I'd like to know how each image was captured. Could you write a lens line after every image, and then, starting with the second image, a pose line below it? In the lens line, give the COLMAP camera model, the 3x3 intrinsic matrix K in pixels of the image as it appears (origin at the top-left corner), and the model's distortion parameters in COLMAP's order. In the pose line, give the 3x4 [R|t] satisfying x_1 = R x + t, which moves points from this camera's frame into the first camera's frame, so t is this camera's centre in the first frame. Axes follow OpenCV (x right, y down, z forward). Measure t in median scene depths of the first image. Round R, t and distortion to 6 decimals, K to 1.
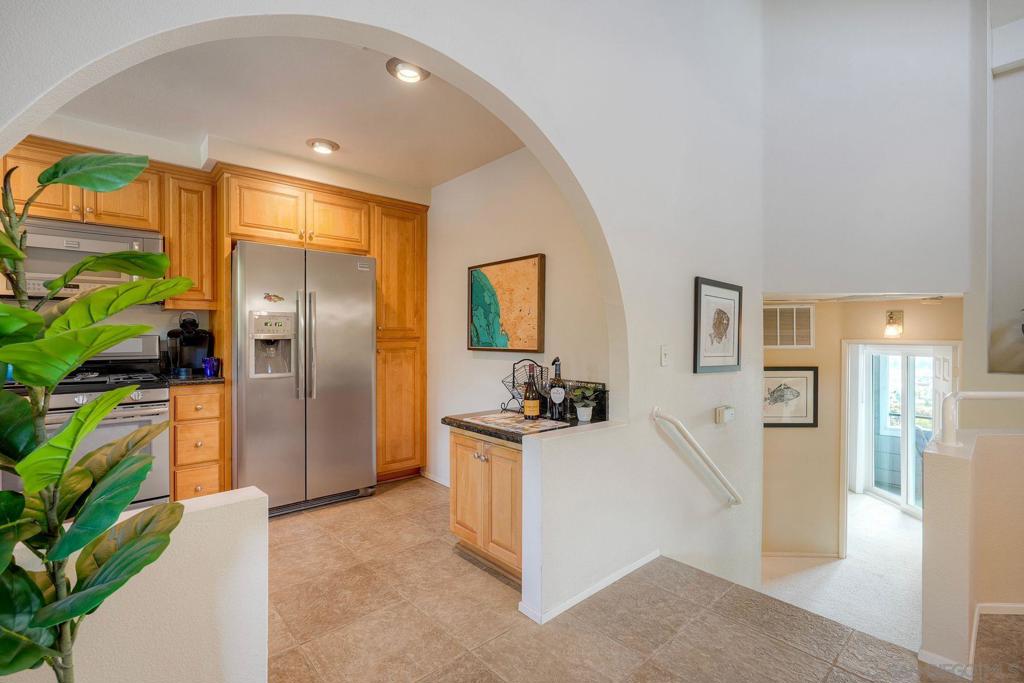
lens RADIAL K [[477.6, 0, 512.0], [0, 477.6, 341.5], [0, 0, 1]] dist [0.000618, 0.000300]
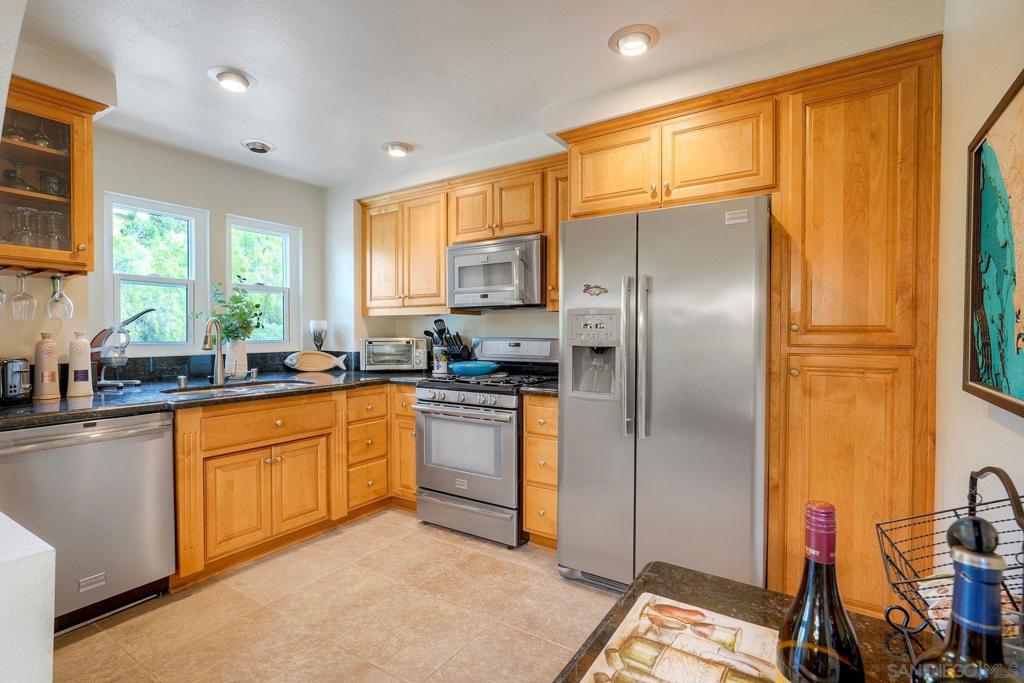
lens RADIAL K [[482.8, 0, 512.0], [0, 482.8, 341.5], [0, 0, 1]] dist [0.000107, 0.000100]
pose [[0.256671, 0.015499, -0.966375, 0.178458], [-0.008830, 0.999867, 0.013691, -0.020482], [0.966459, 0.005019, 0.256773, 0.663984]]
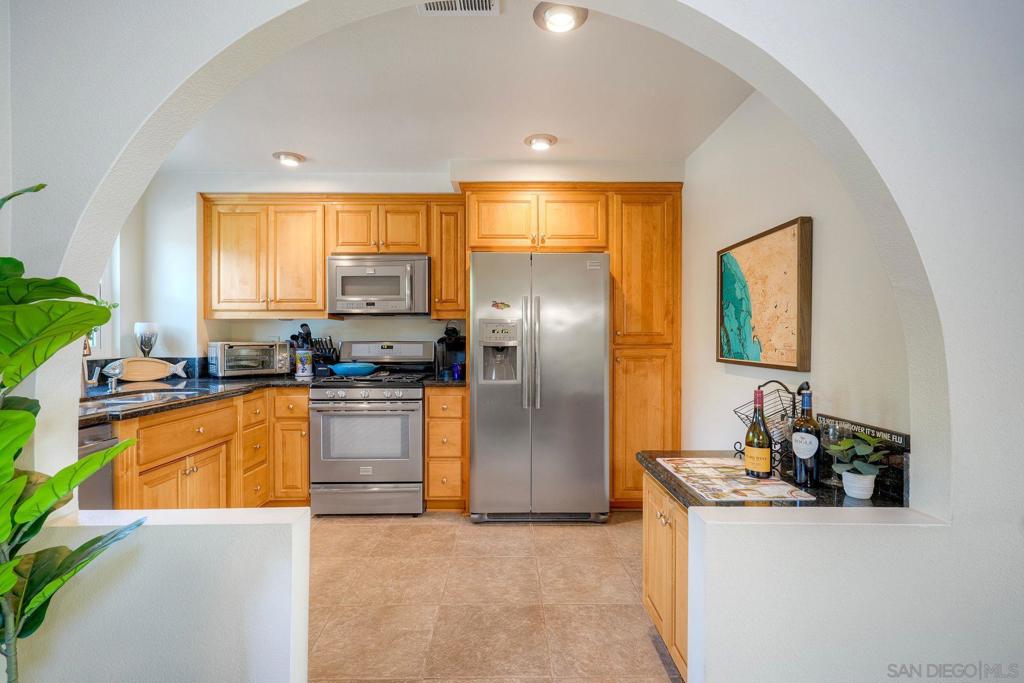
lens RADIAL K [[477.6, 0, 512.0], [0, 477.6, 341.5], [0, 0, 1]] dist [0.000618, 0.000300]
pose [[0.752196, 0.003043, -0.658933, 0.178664], [-0.004186, 0.999991, -0.000160, -0.014241], [0.658926, 0.002879, 0.752202, 0.248850]]
